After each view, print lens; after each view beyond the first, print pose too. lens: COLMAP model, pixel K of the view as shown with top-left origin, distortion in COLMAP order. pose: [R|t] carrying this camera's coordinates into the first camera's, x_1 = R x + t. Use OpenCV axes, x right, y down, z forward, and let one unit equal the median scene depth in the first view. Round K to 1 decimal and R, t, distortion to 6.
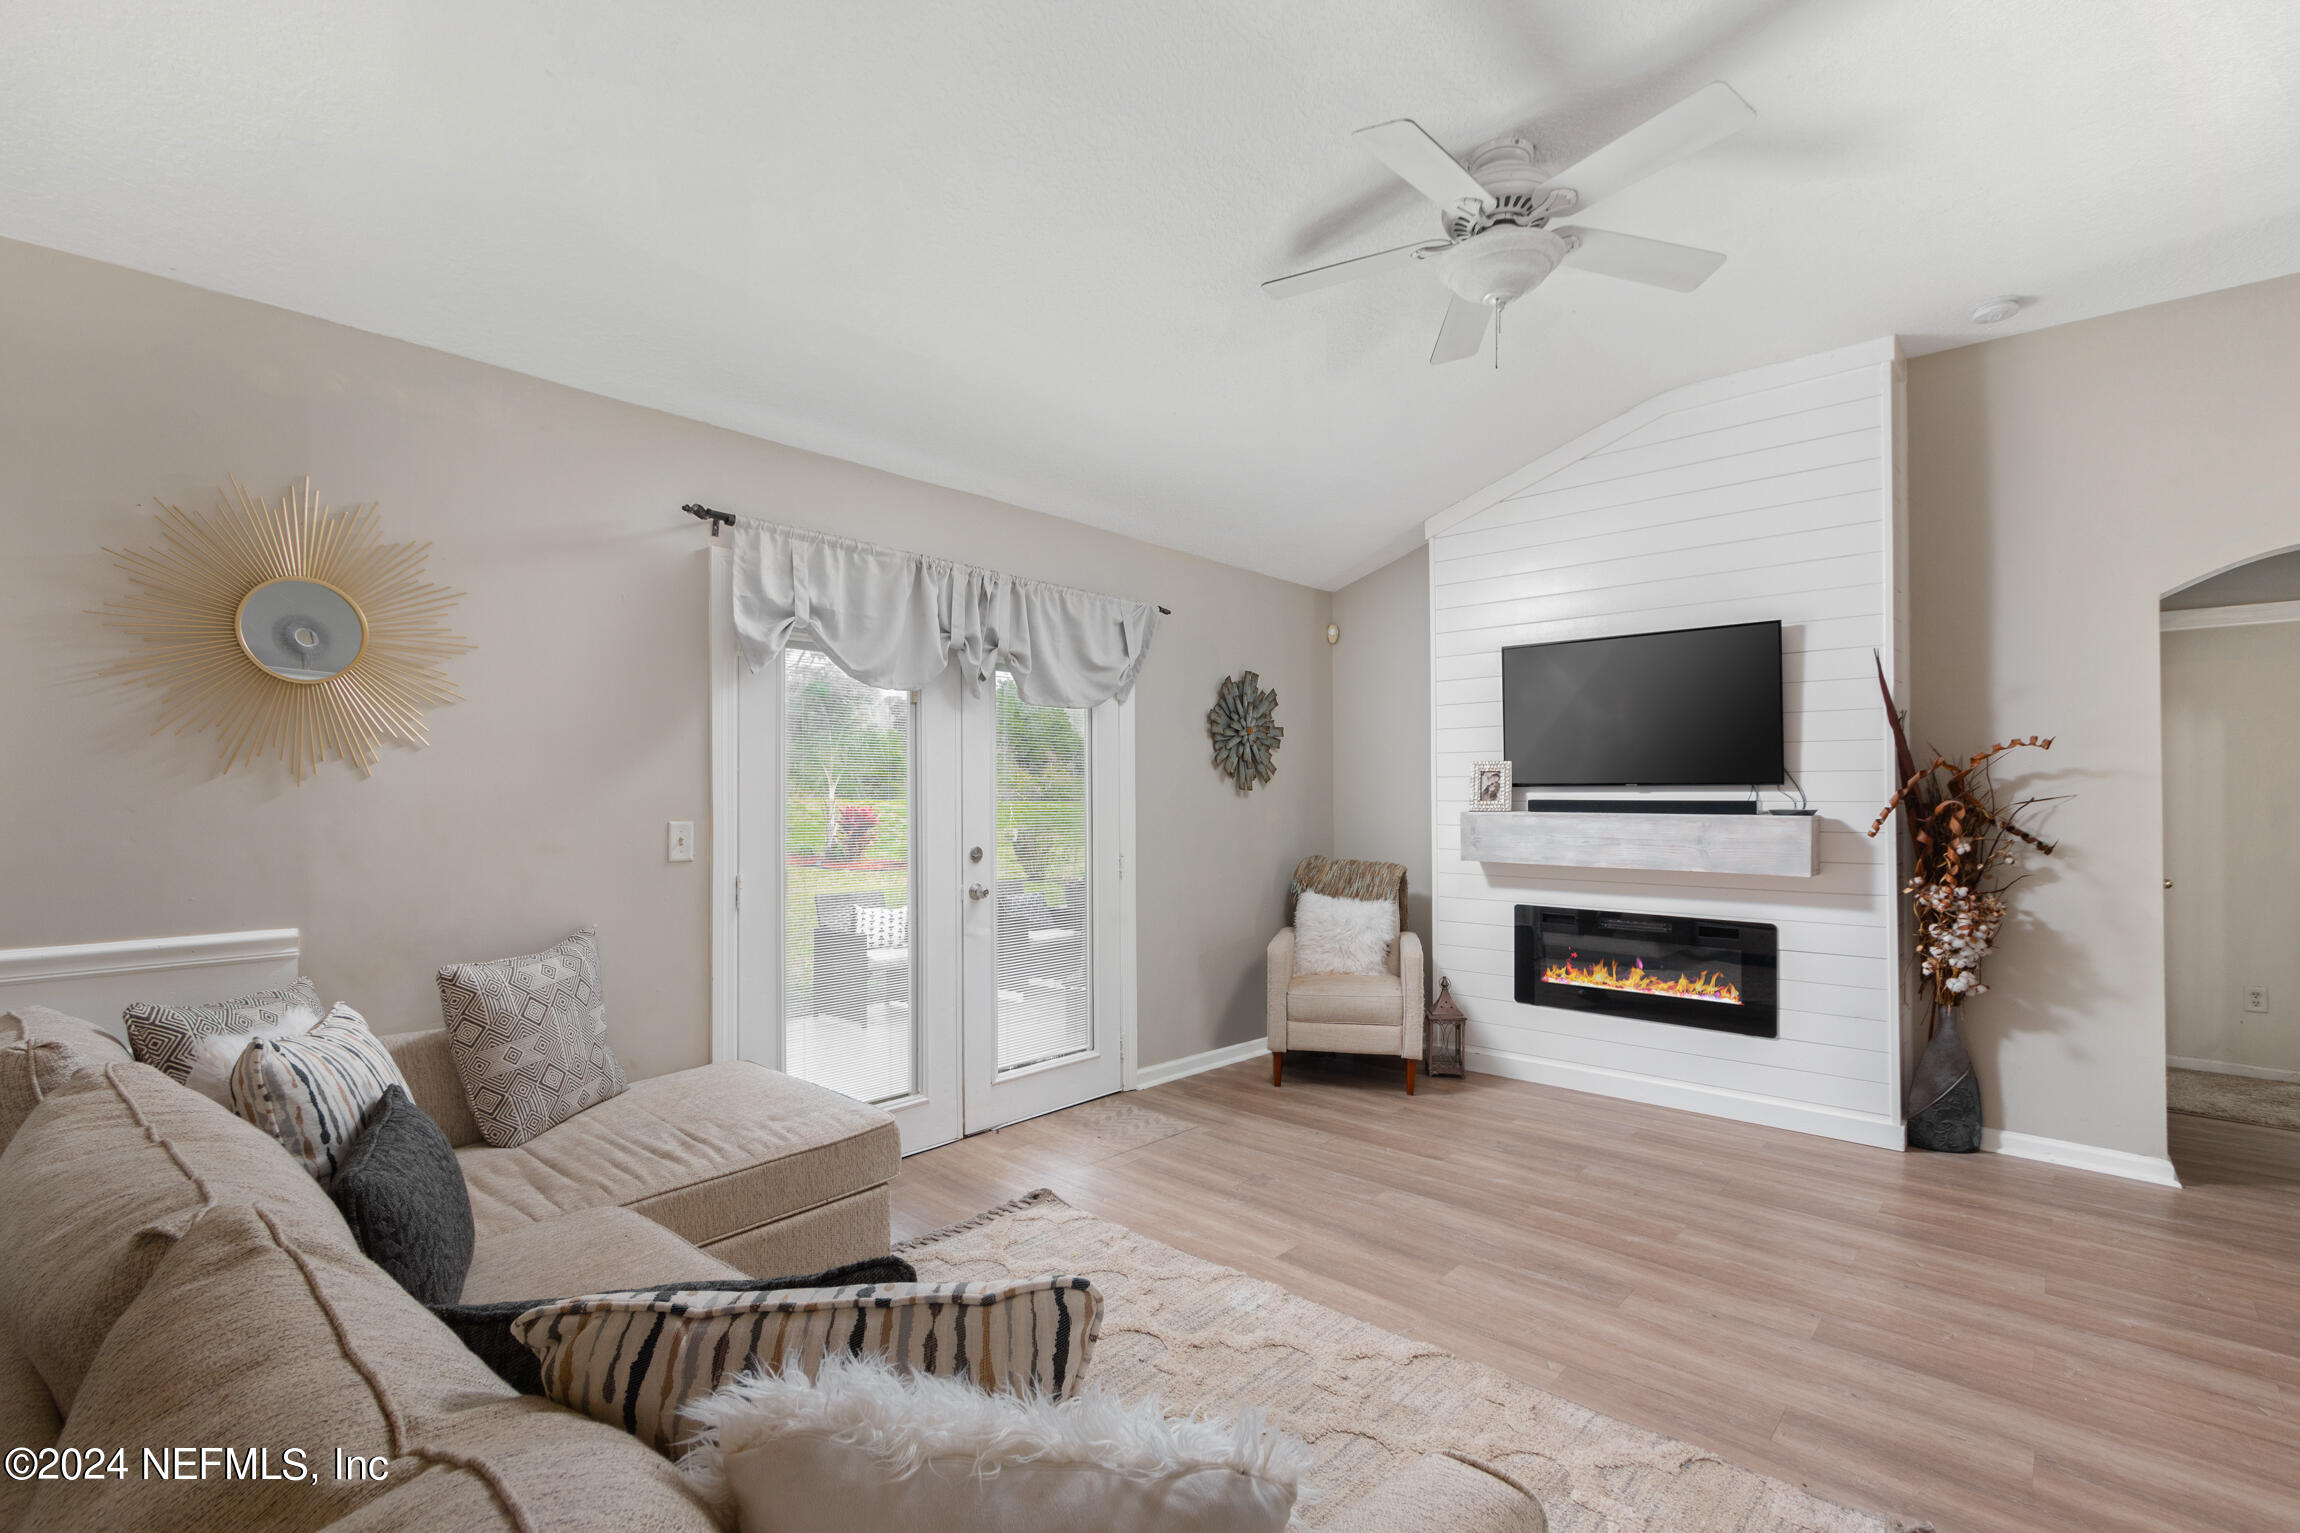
lens RADIAL K [[1099.5, 0, 1148.7], [0, 1099.5, 801.2], [0, 0, 1]] dist [0.004437, 0.000599]
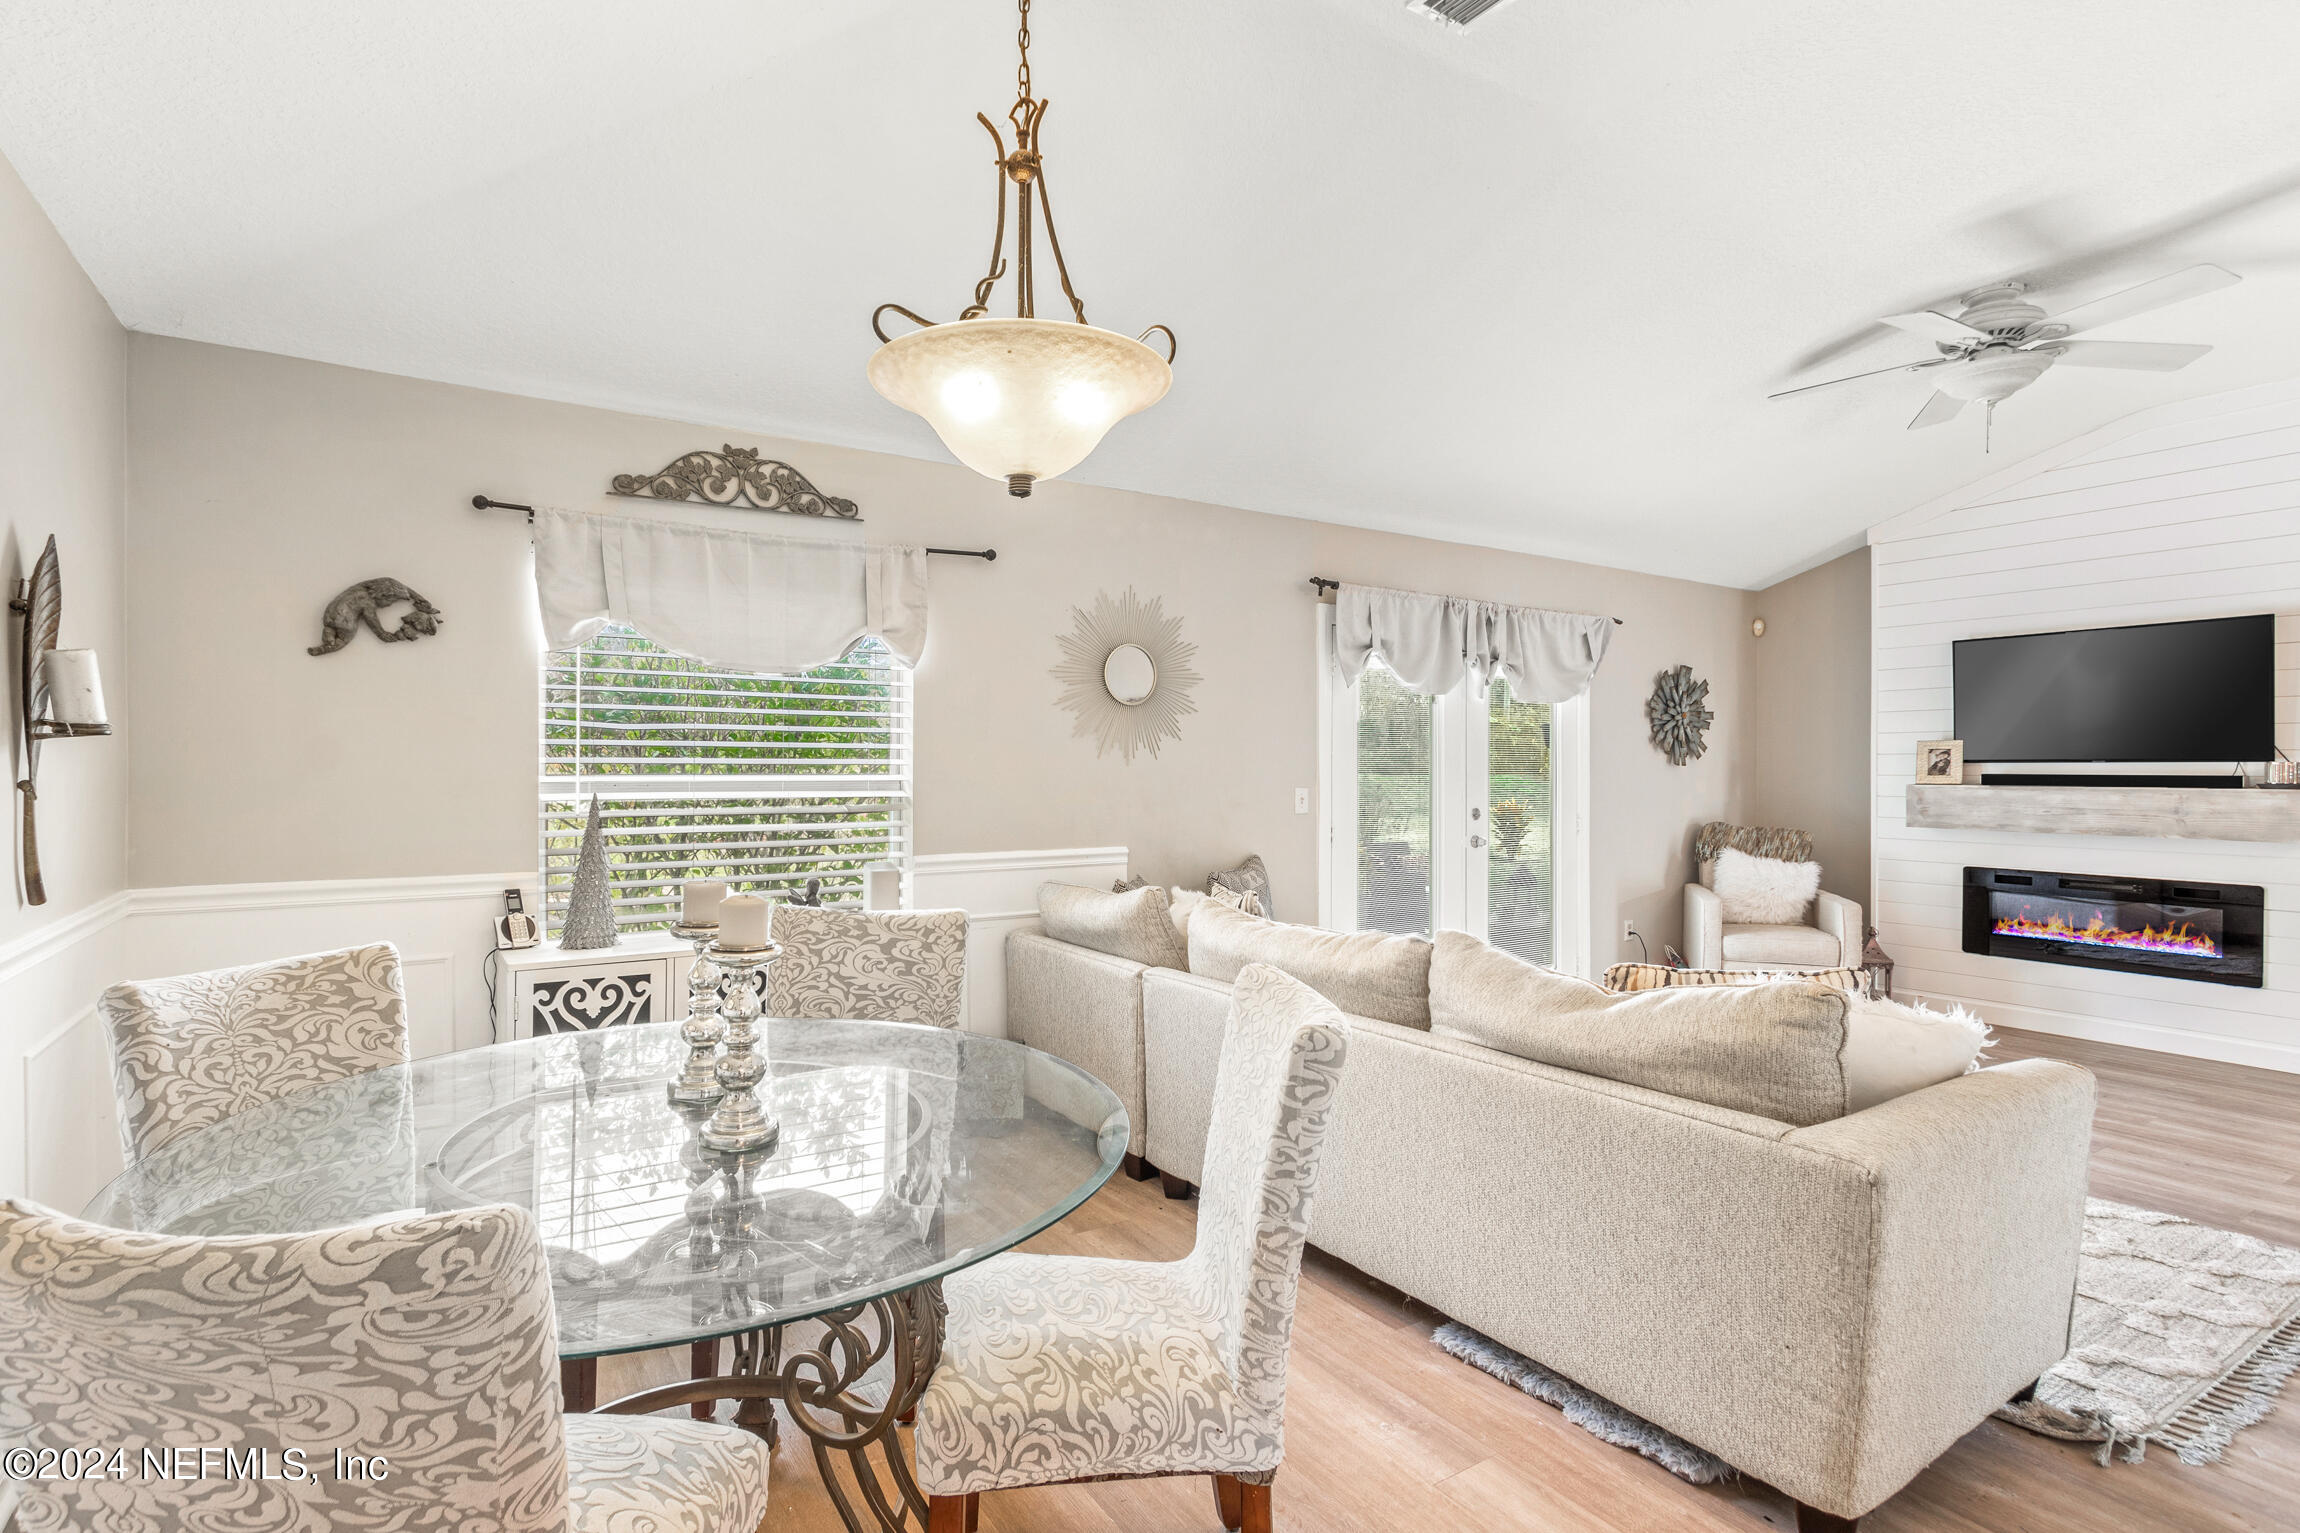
lens RADIAL K [[1099.5, 0, 1033.4], [0, 1099.5, 783.4], [0, 0, 1]] dist [0.004437, 0.000599]
pose [[0.947219, 0.004186, -0.320559, -0.258247], [-0.001367, 0.999958, 0.009017, -0.000379], [0.320583, -0.008103, 0.947186, -0.478532]]
